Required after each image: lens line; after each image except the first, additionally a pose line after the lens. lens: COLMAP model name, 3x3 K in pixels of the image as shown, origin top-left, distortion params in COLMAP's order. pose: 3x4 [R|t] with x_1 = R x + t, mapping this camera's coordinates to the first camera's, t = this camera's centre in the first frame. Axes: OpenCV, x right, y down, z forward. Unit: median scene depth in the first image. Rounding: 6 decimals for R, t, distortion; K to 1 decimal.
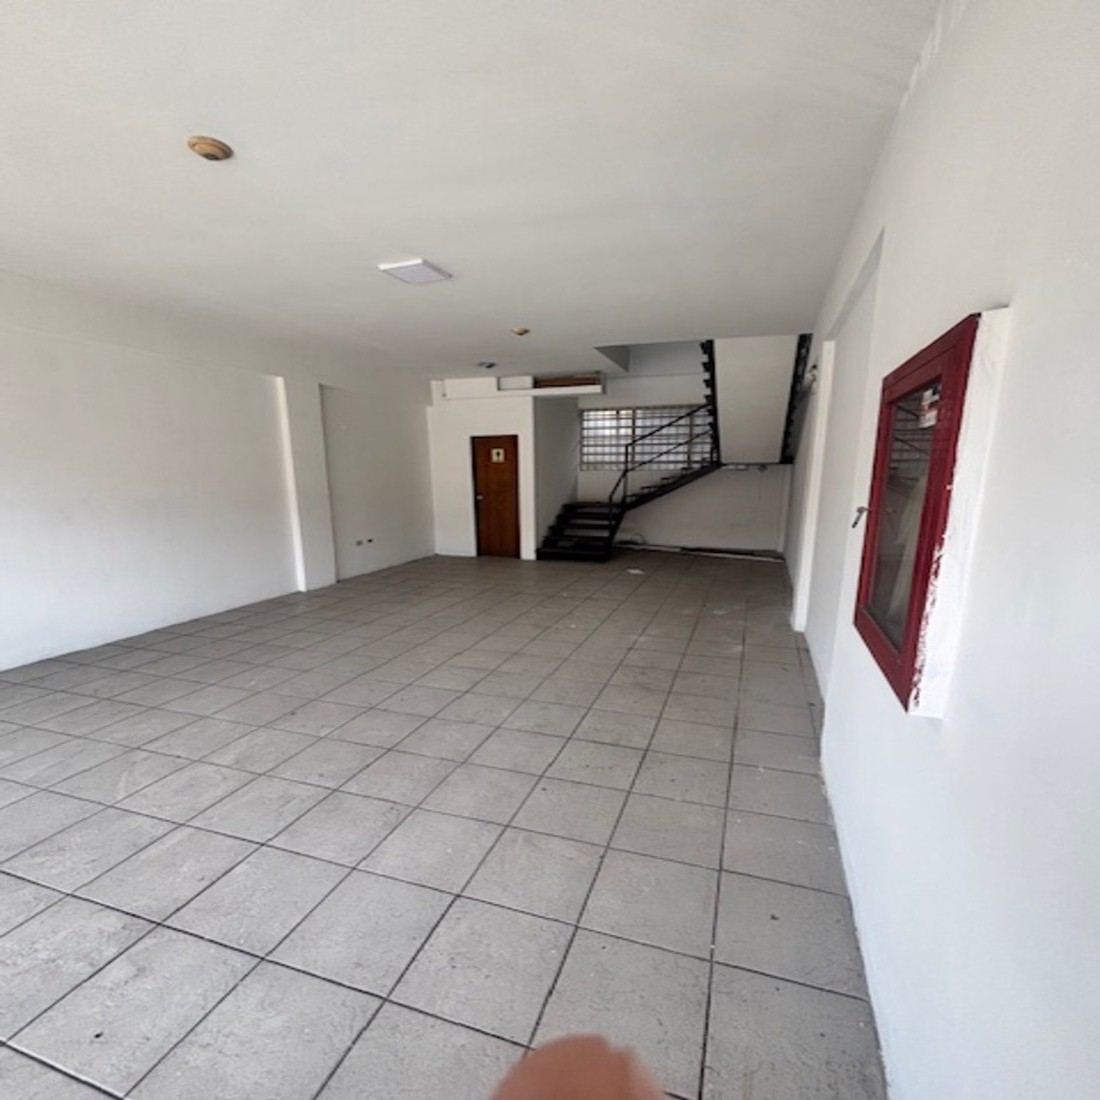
lens RADIAL K [[578.9, 0, 551.2], [0, 578.9, 596.7], [0, 0, 1]] dist [0.000634, -0.001276]
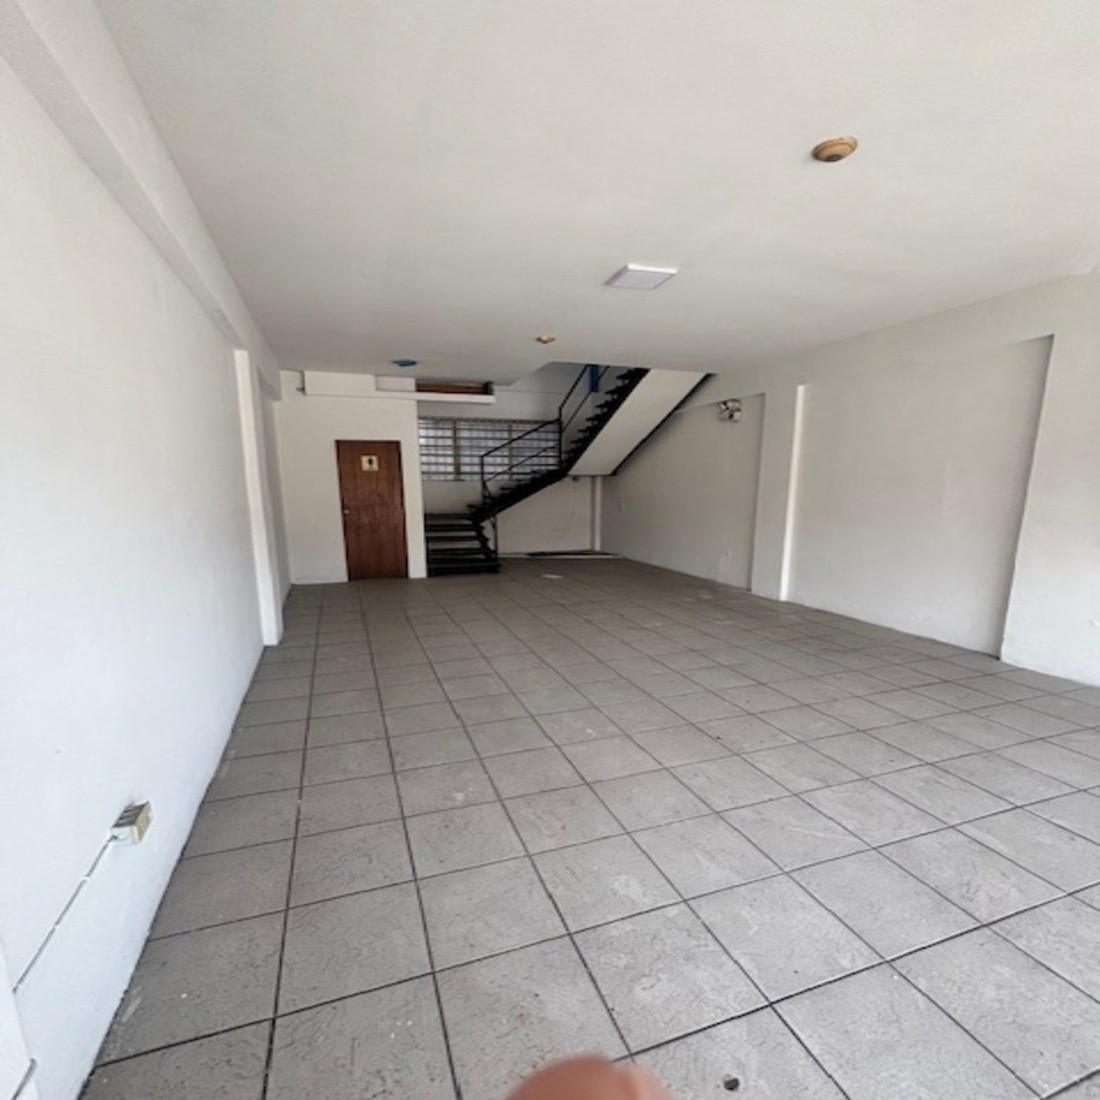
lens RADIAL K [[578.9, 0, 551.2], [0, 578.9, 596.7], [0, 0, 1]] dist [0.000634, -0.001276]
pose [[0.779550, -0.121002, 0.614540, -0.470339], [0.133382, 0.990727, 0.025876, -0.032423], [-0.611973, 0.061797, 0.788461, 0.163079]]
